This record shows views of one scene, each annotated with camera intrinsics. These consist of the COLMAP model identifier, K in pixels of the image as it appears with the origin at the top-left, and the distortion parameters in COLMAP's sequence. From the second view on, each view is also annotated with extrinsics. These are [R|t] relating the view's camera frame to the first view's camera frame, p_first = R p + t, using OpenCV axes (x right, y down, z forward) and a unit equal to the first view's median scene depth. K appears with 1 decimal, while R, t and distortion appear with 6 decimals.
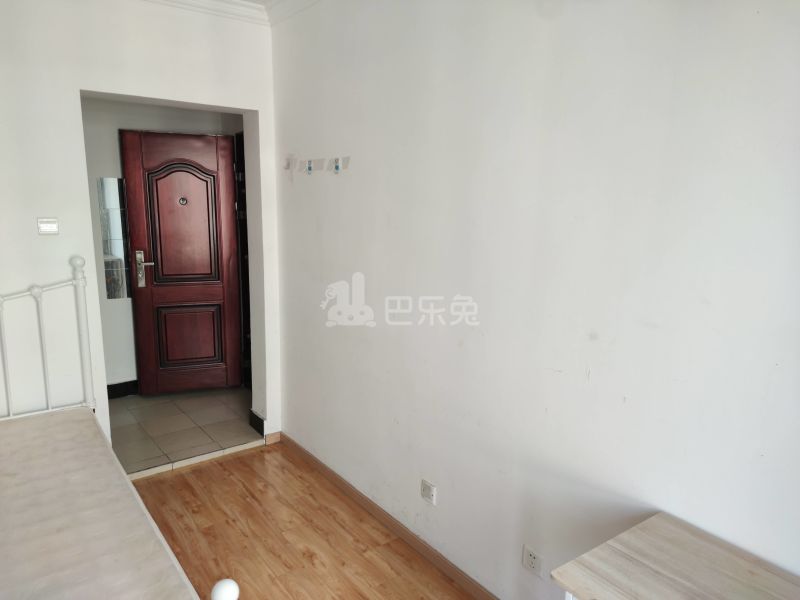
lens RADIAL K [[554.1, 0, 399.7], [0, 554.1, 298.9], [0, 0, 1]] dist [0.001905, -0.001520]
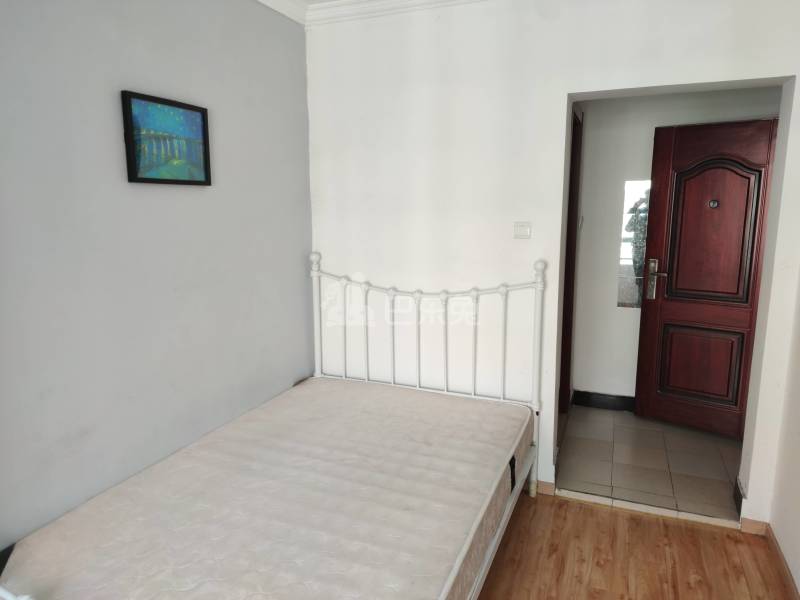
lens RADIAL K [[554.1, 0, 399.7], [0, 554.1, 298.9], [0, 0, 1]] dist [0.001905, -0.001520]
pose [[0.495900, 0.125780, -0.859222, 0.143058], [-0.139575, 0.988135, 0.064096, -0.028753], [0.857089, 0.088141, 0.507572, 0.235572]]
